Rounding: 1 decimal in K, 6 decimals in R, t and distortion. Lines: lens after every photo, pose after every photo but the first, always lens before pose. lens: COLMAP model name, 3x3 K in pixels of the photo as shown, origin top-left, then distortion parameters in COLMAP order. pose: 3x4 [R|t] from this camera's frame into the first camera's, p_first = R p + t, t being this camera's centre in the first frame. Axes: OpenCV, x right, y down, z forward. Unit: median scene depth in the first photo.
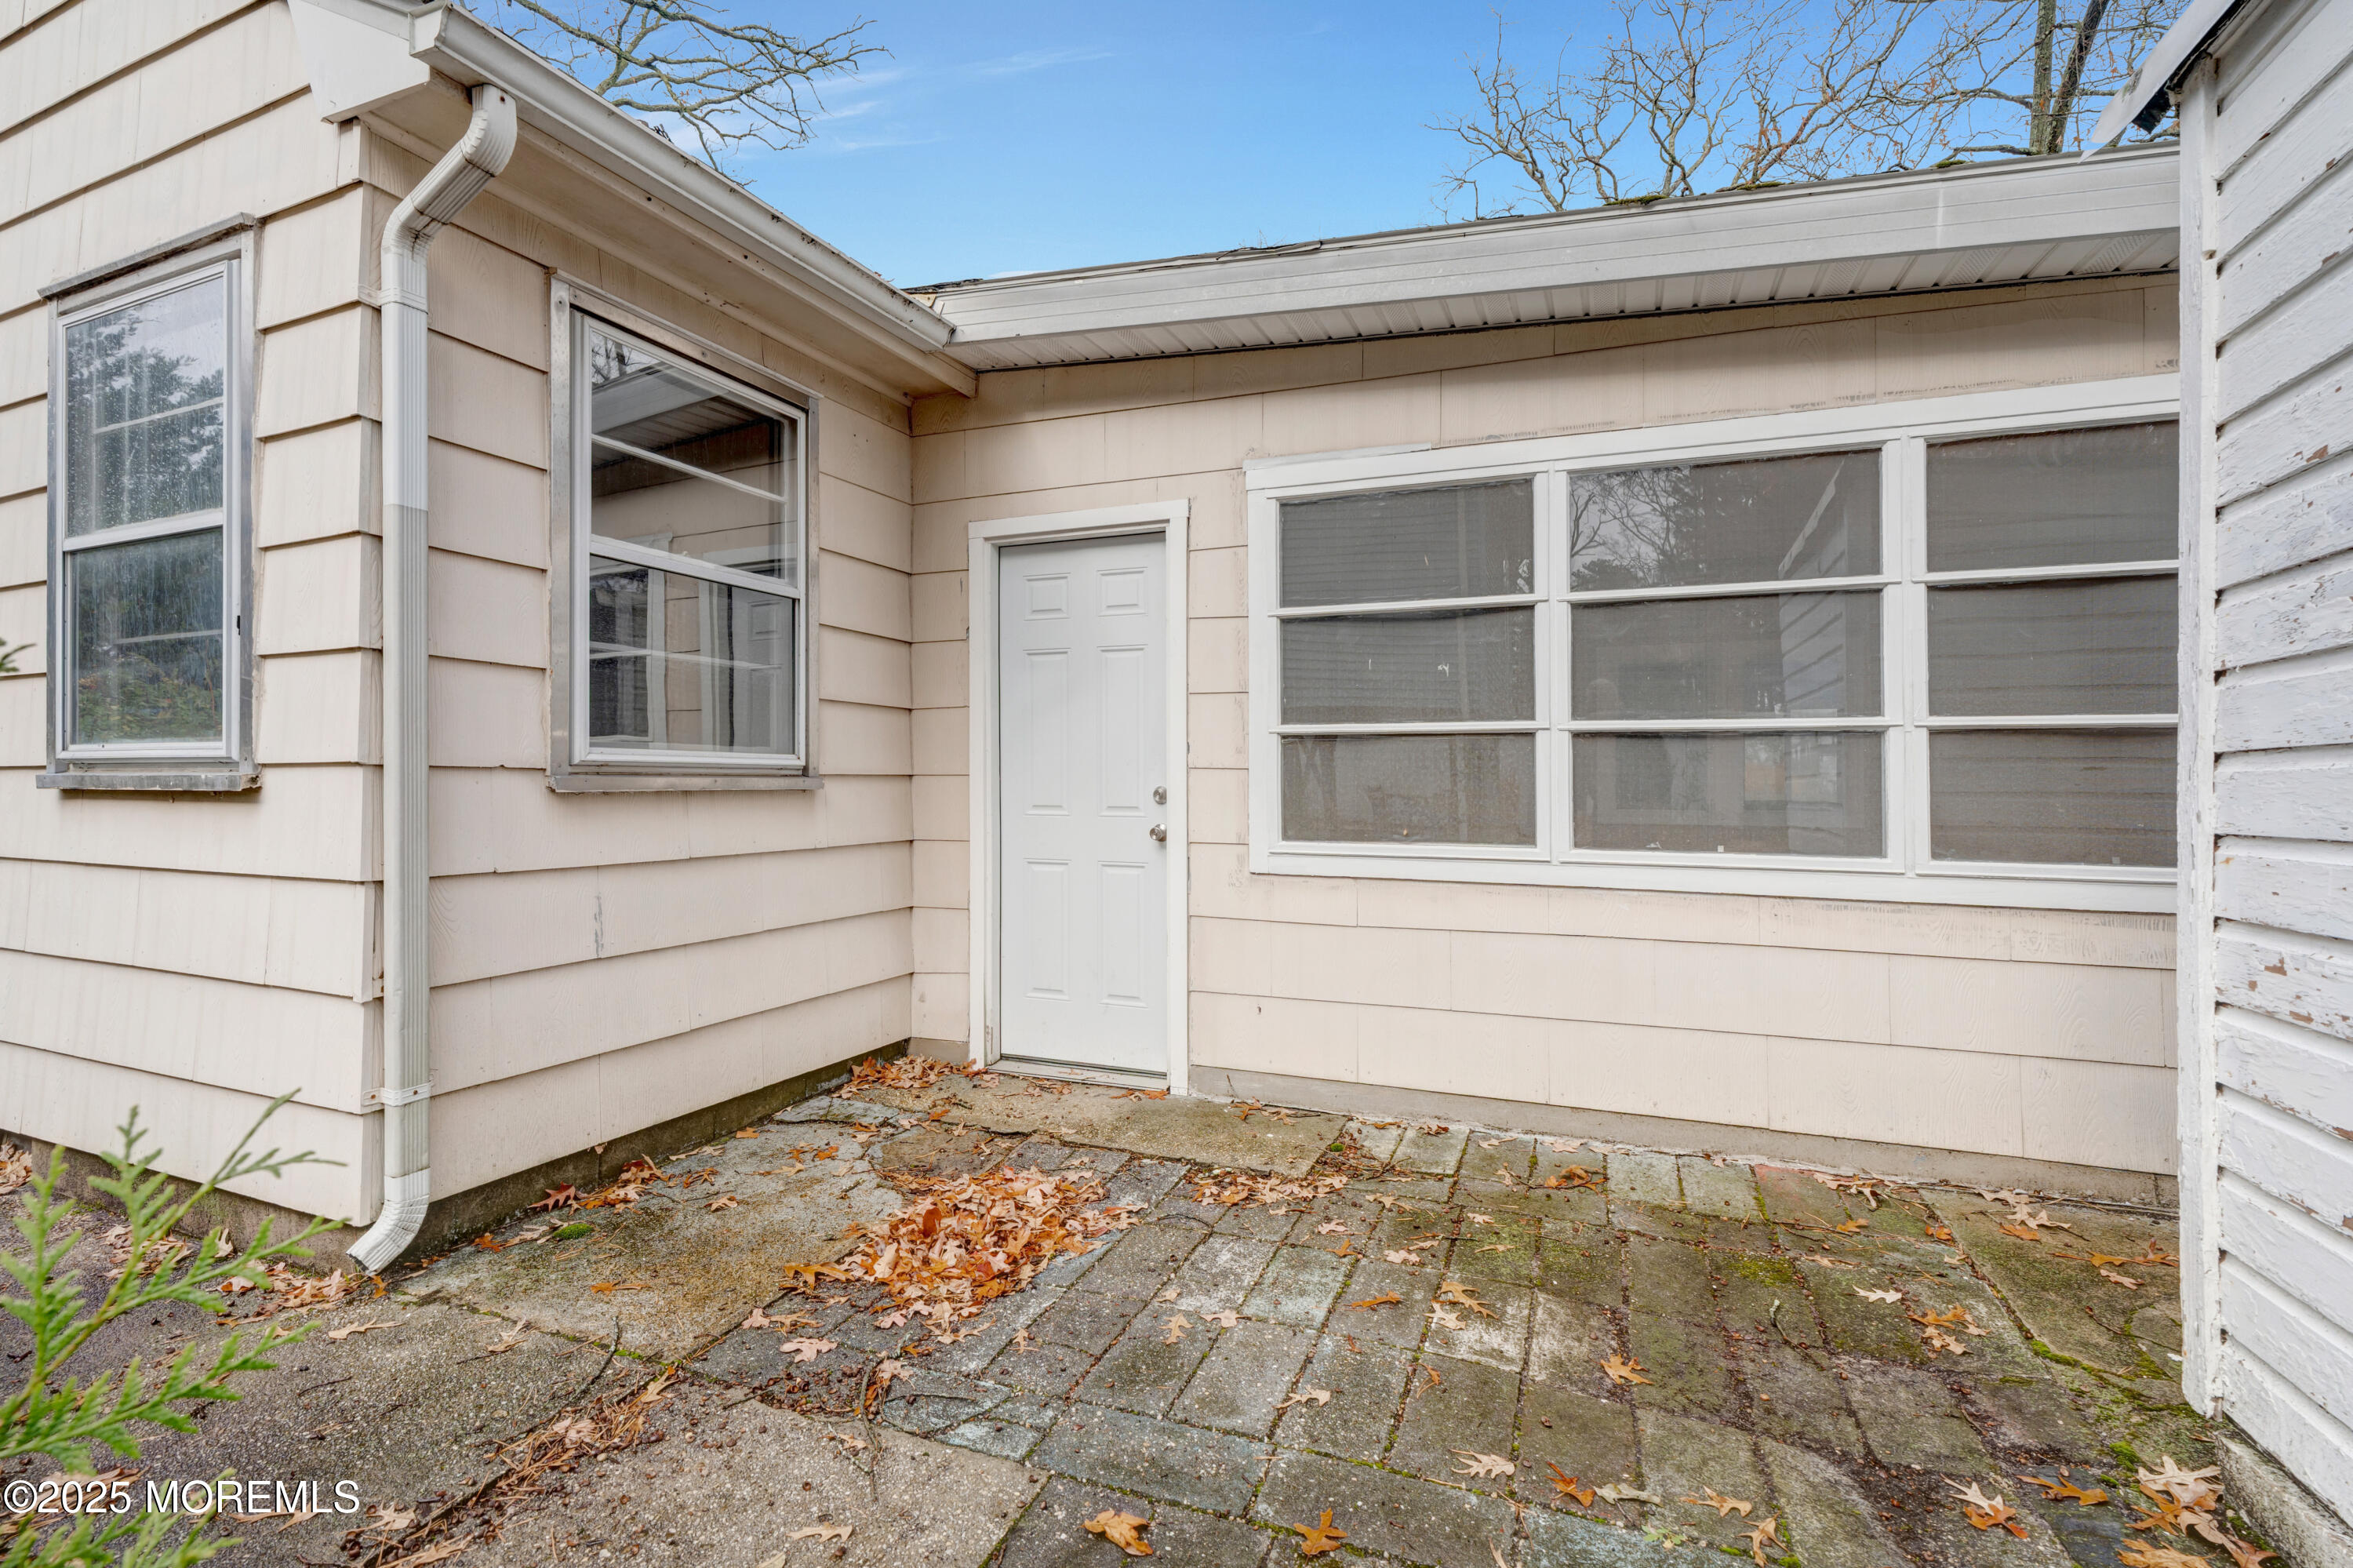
lens RADIAL K [[1082.4, 0, 1181.0], [0, 1082.4, 786.6], [0, 0, 1]] dist [-0.005532, -0.000196]
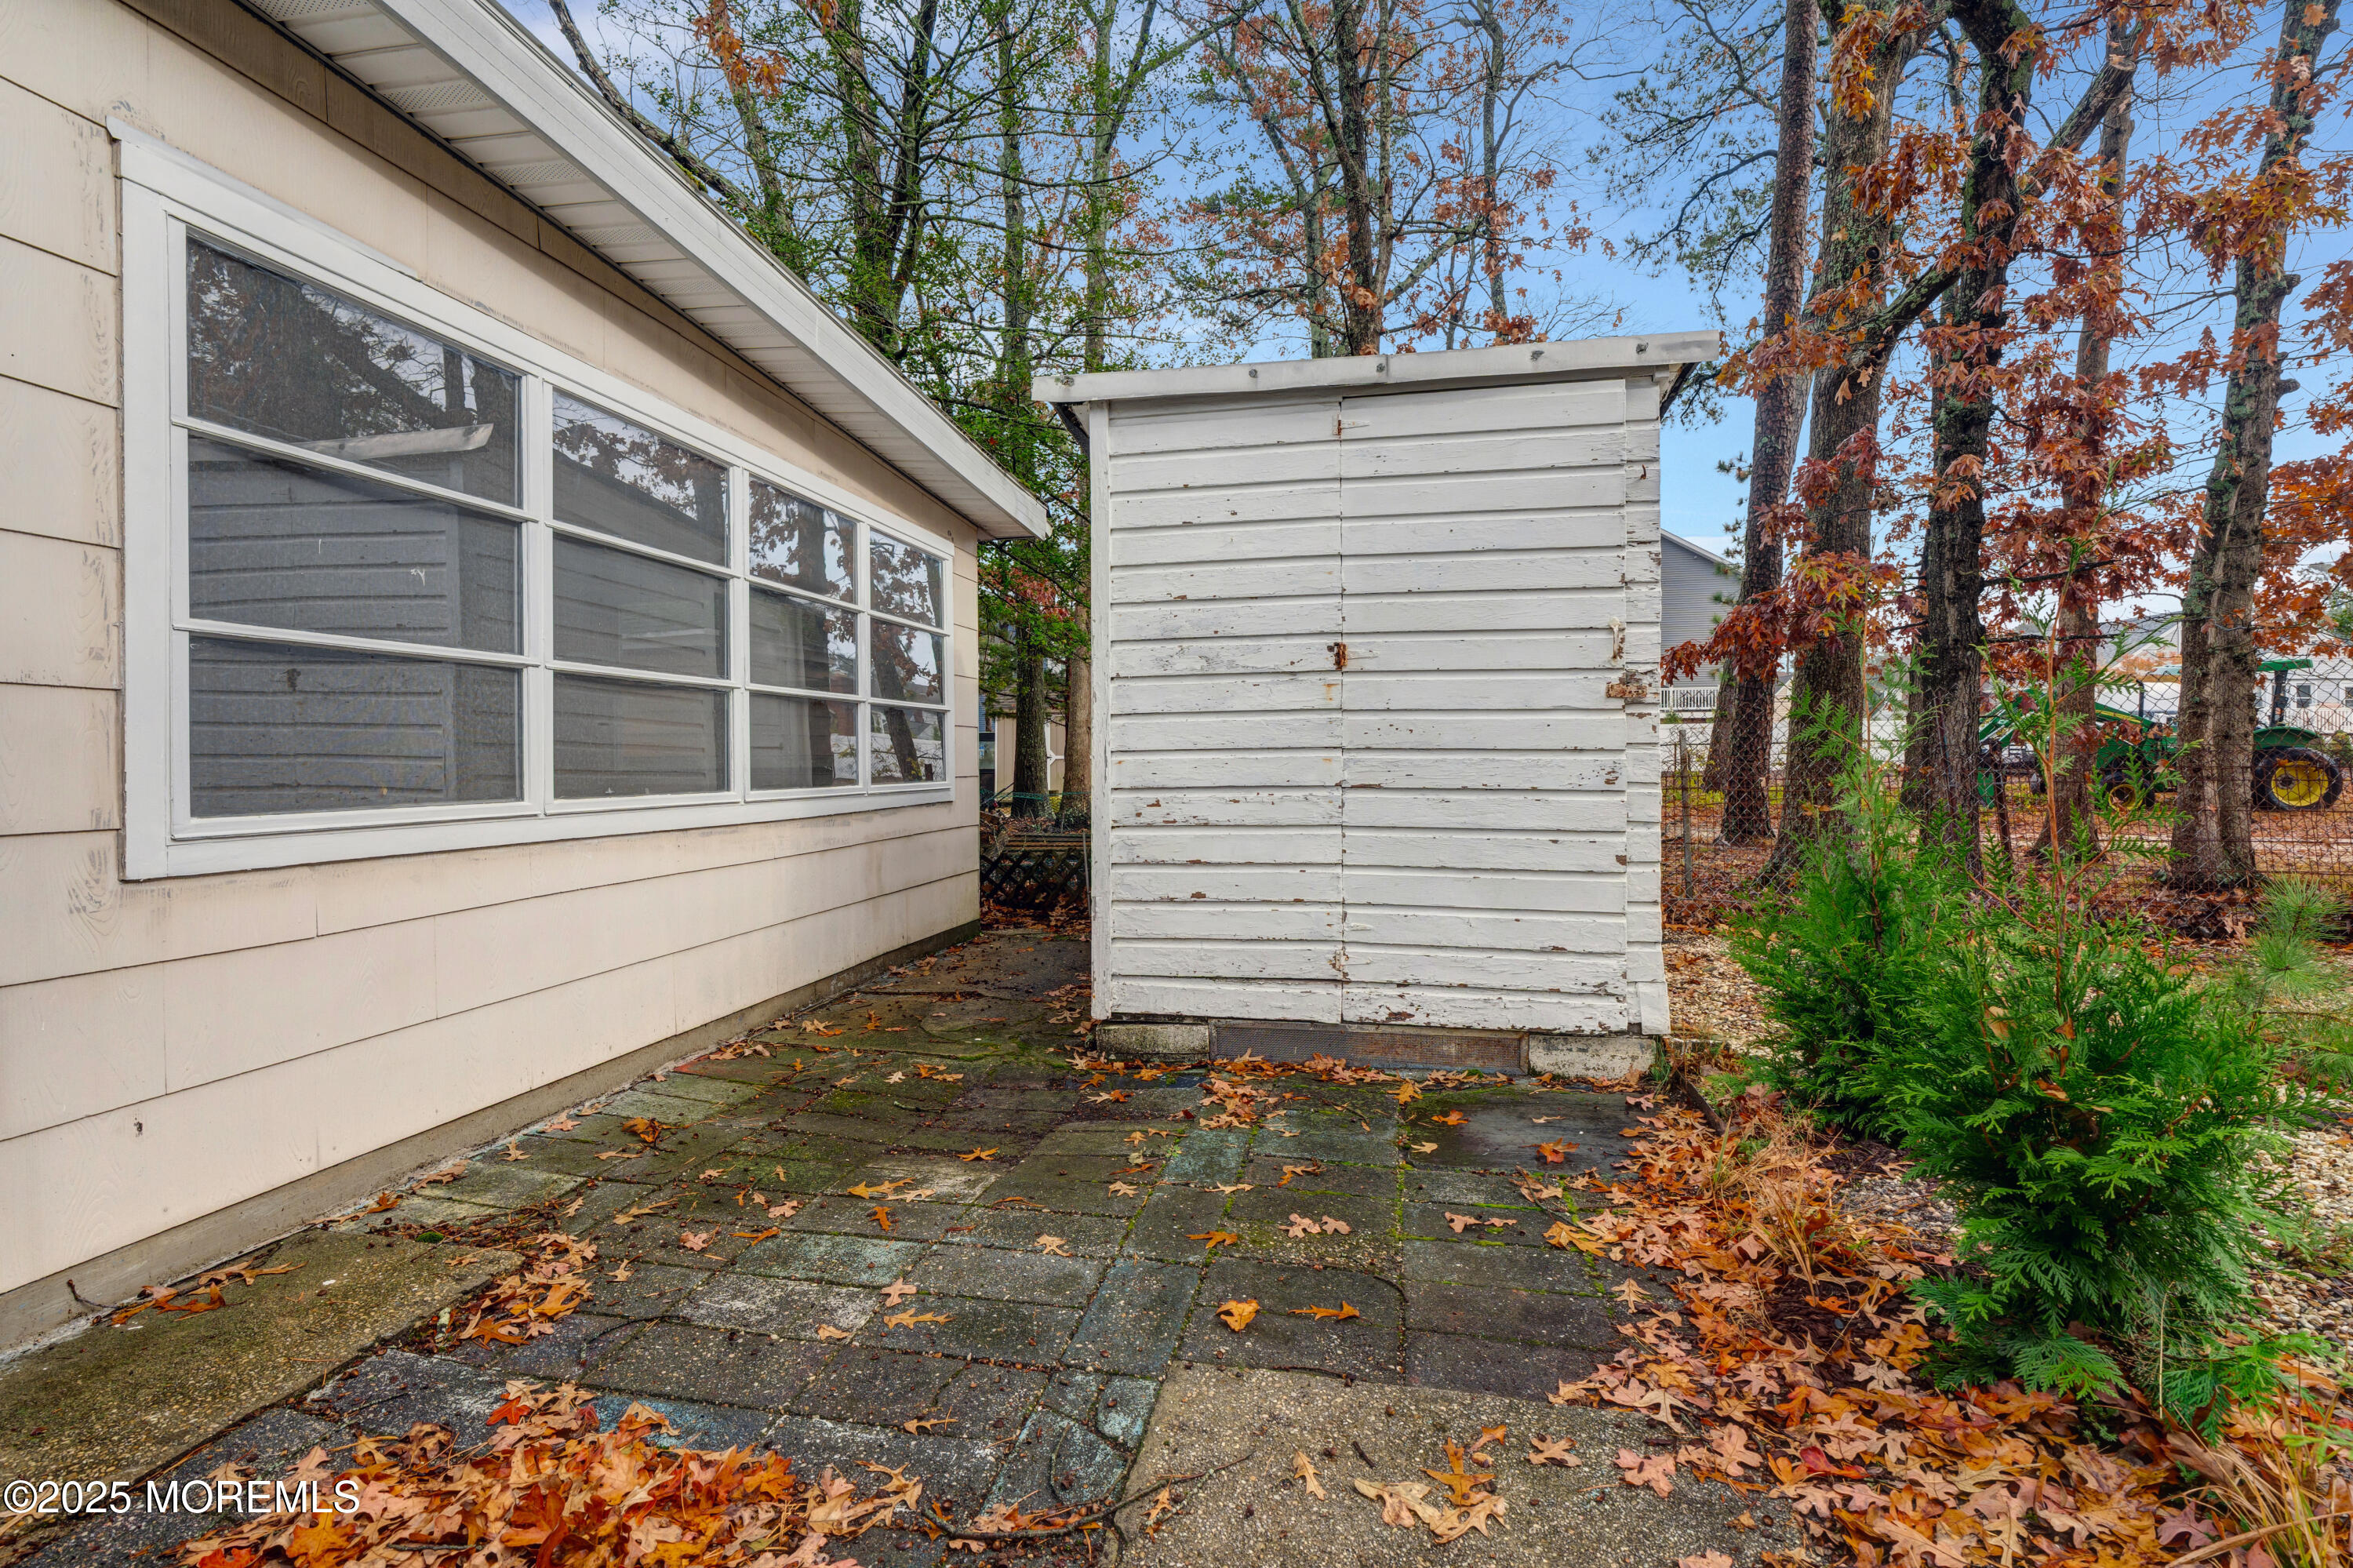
lens RADIAL K [[1082.4, 0, 1176.4], [0, 1082.4, 762.8], [0, 0, 1]] dist [-0.005532, -0.000196]
pose [[-0.183431, -0.010484, 0.982977, -0.674453], [0.008209, 0.999892, 0.012196, 0.021173], [-0.982998, 0.010306, -0.183325, 0.691634]]
